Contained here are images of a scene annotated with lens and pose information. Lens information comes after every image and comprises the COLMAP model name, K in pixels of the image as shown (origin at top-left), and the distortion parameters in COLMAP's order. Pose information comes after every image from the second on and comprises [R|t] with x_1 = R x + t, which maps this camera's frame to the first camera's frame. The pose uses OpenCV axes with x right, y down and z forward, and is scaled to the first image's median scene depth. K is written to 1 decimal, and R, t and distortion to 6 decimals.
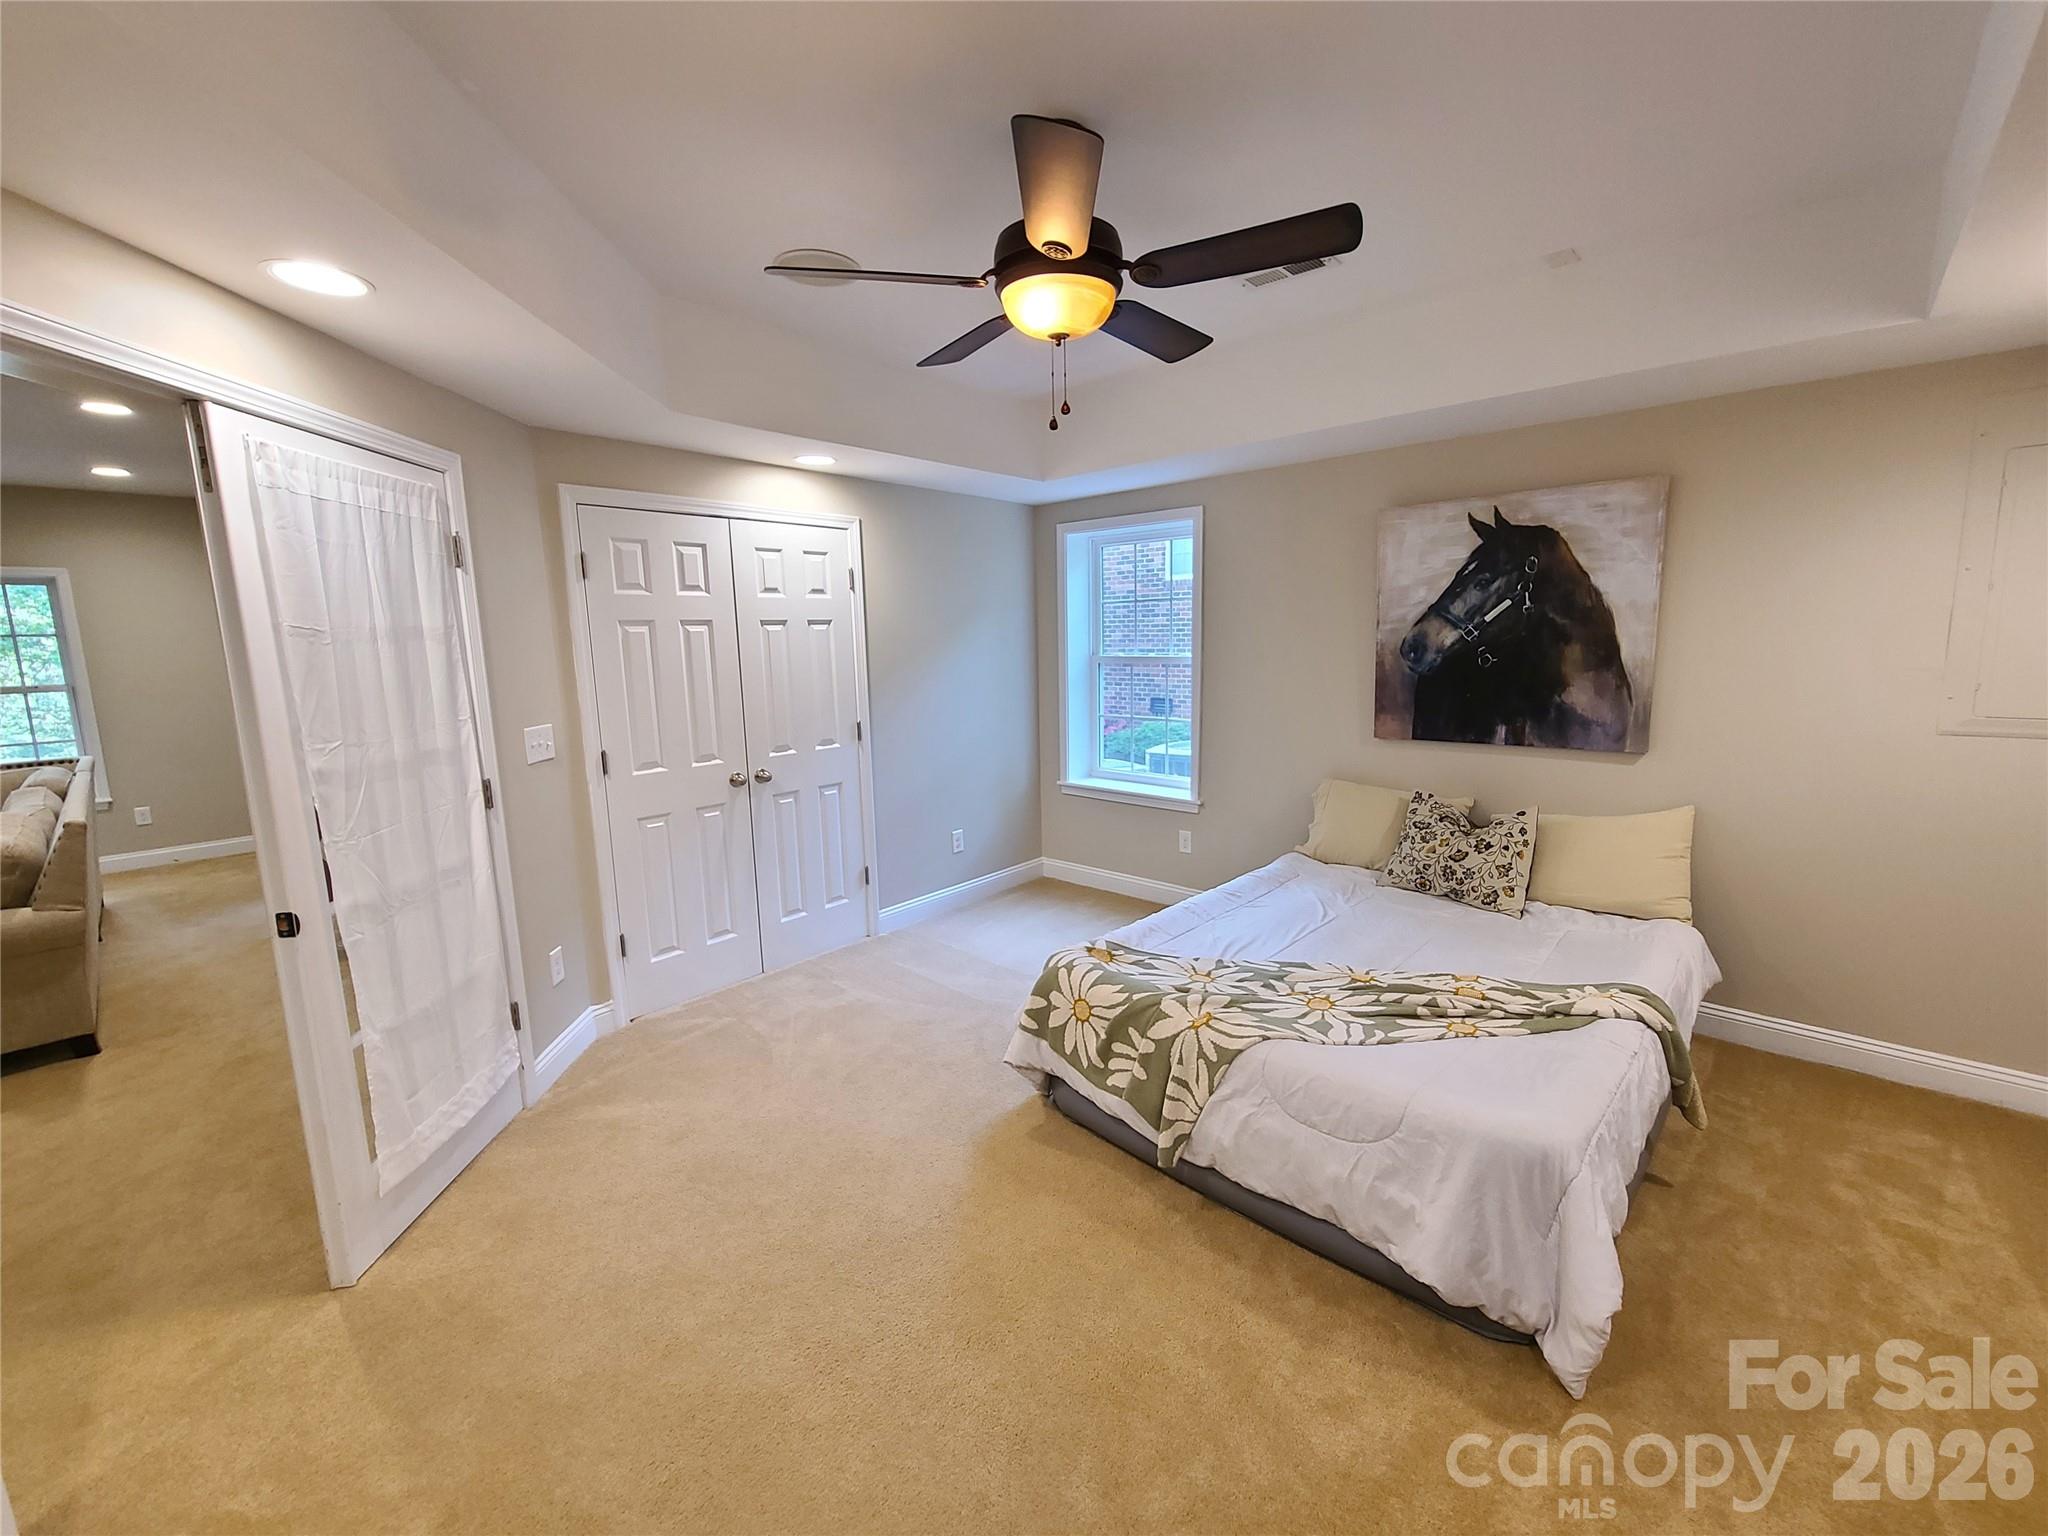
lens RADIAL K [[835.8, 0, 1032.6], [0, 835.8, 768.6], [0, 0, 1]] dist [0.000552, -0.000025]
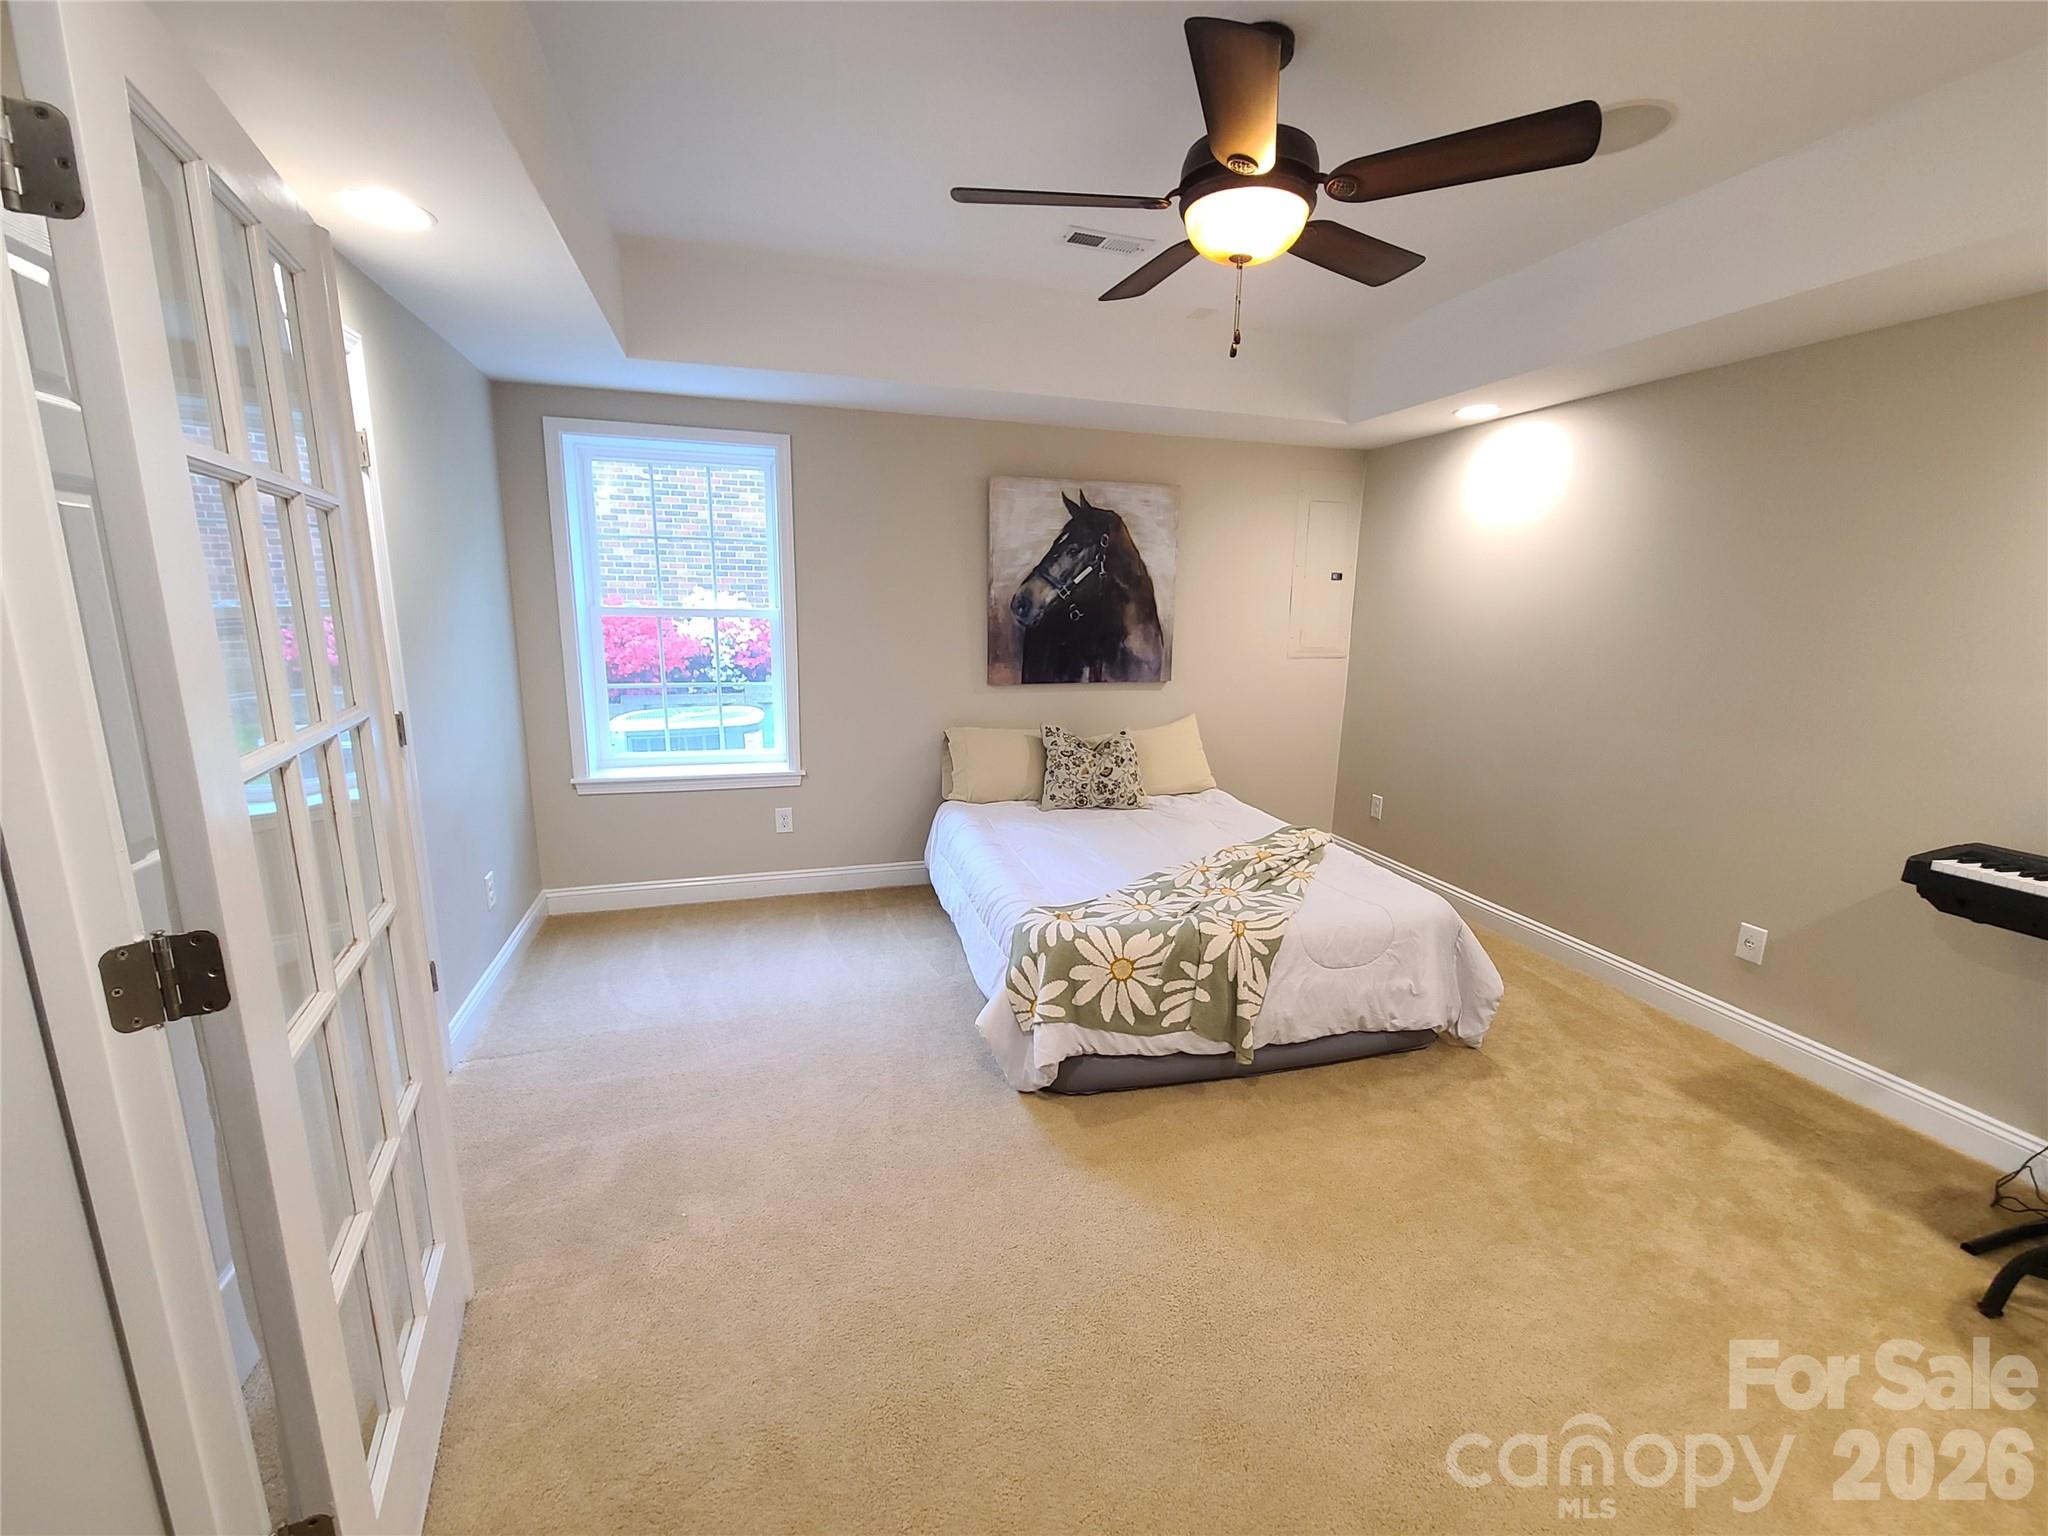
lens RADIAL K [[835.8, 0, 1024.2], [0, 835.8, 767.5], [0, 0, 1]] dist [0.000552, -0.000025]
pose [[0.509420, -0.139879, 0.849073, -0.609515], [0.107468, 0.989317, 0.098505, -0.038421], [-0.853781, 0.041067, 0.519010, 0.454824]]
